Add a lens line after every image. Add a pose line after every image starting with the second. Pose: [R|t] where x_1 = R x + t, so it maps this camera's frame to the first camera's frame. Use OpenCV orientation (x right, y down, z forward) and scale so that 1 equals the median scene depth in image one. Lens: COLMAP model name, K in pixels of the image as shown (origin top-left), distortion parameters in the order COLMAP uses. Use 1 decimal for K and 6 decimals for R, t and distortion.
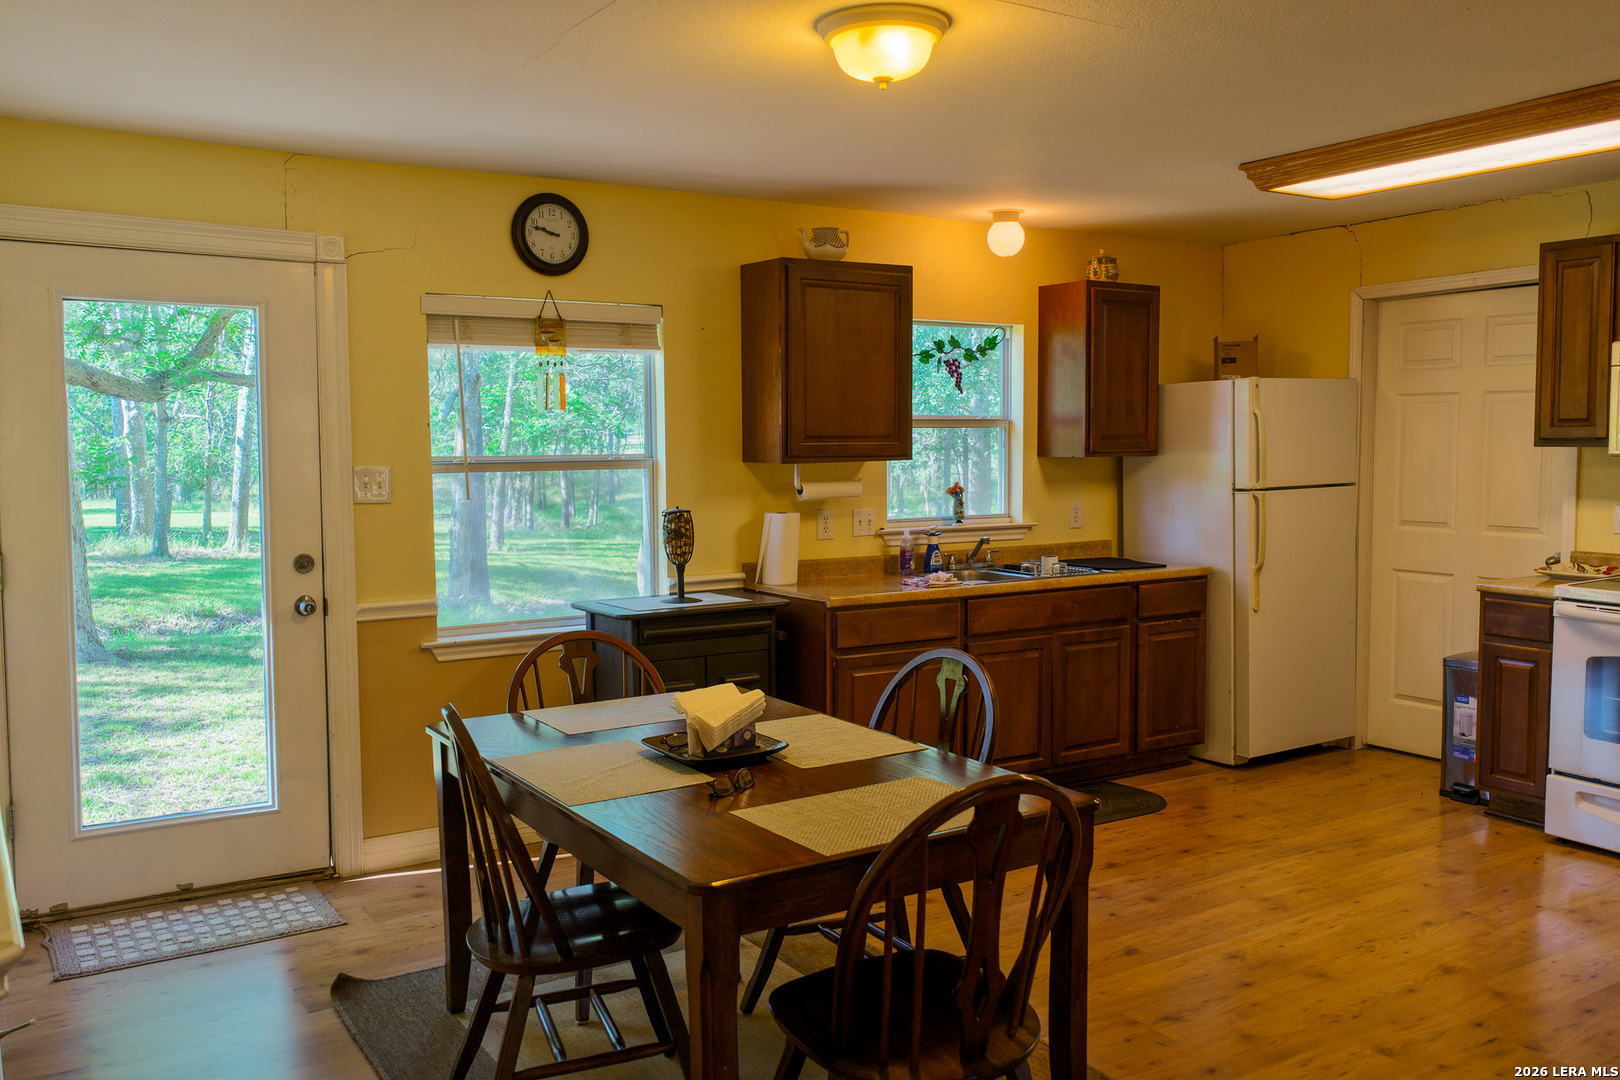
lens RADIAL K [[1345.5, 0, 817.4], [0, 1345.5, 541.0], [0, 0, 1]] dist [-0.015376, 0.038067]
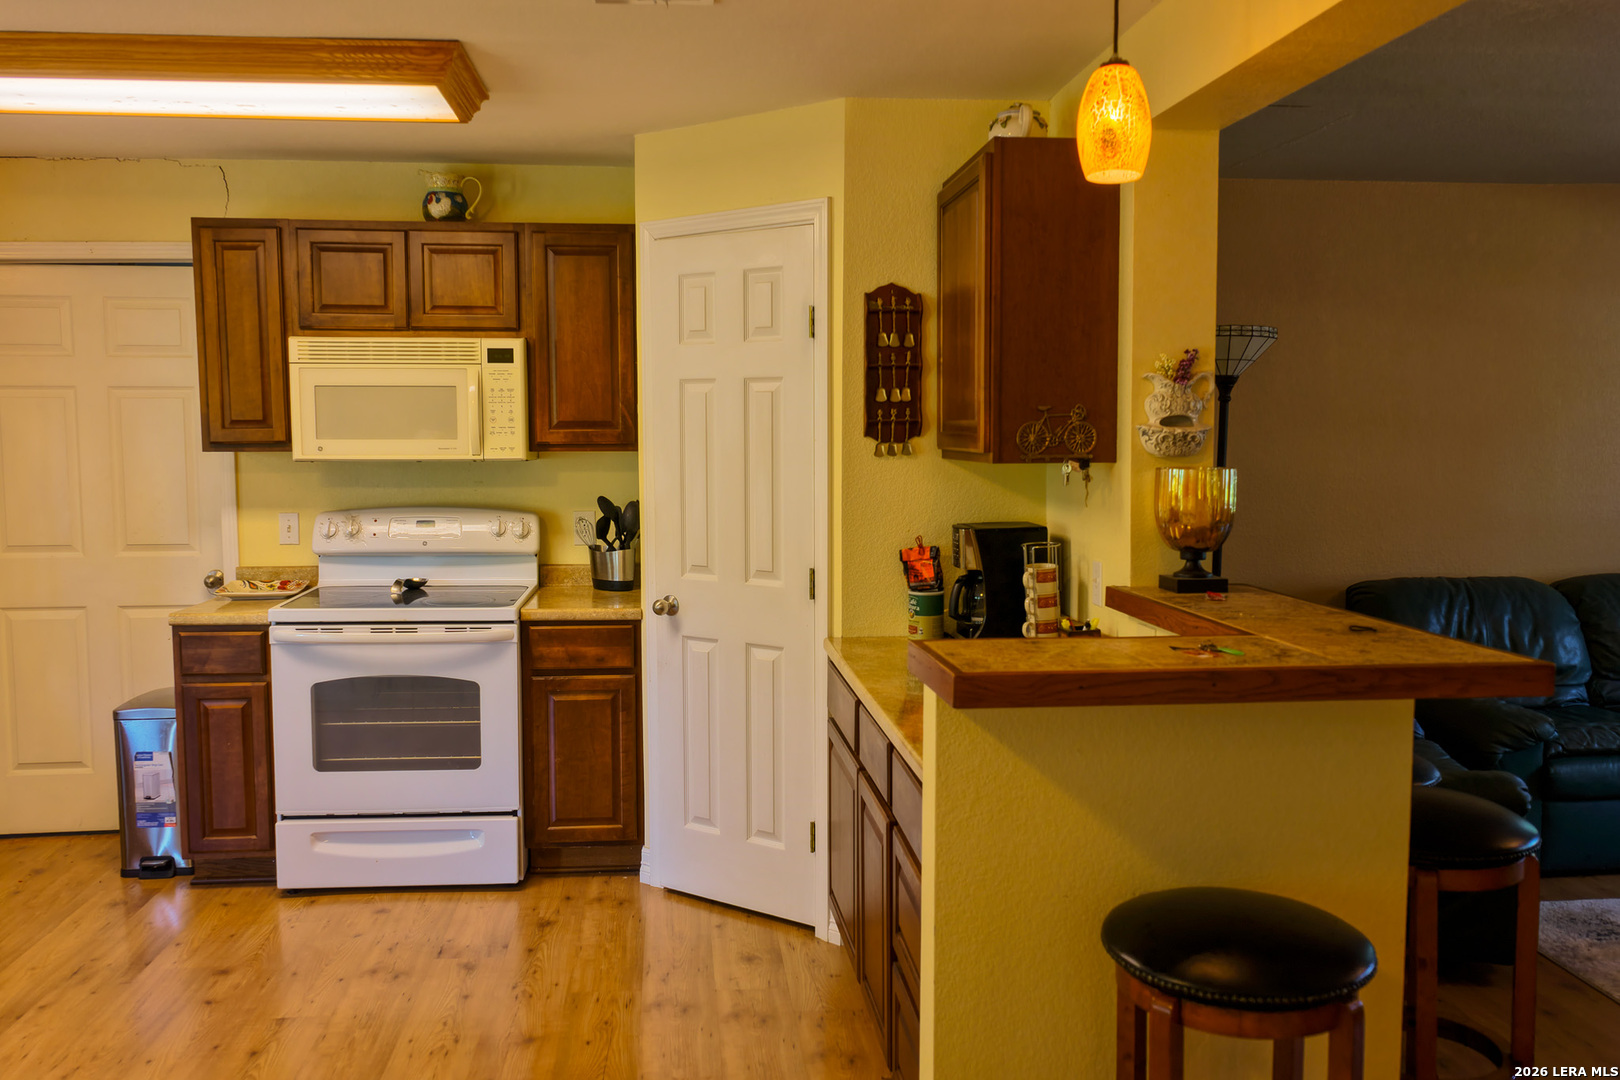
lens RADIAL K [[1345.5, 0, 817.4], [0, 1345.5, 541.0], [0, 0, 1]] dist [-0.015376, 0.038067]
pose [[0.451795, -0.071293, 0.889269, -0.061844], [0.070291, 0.996548, 0.044183, -0.022518], [-0.889348, 0.042546, 0.455246, 0.246205]]
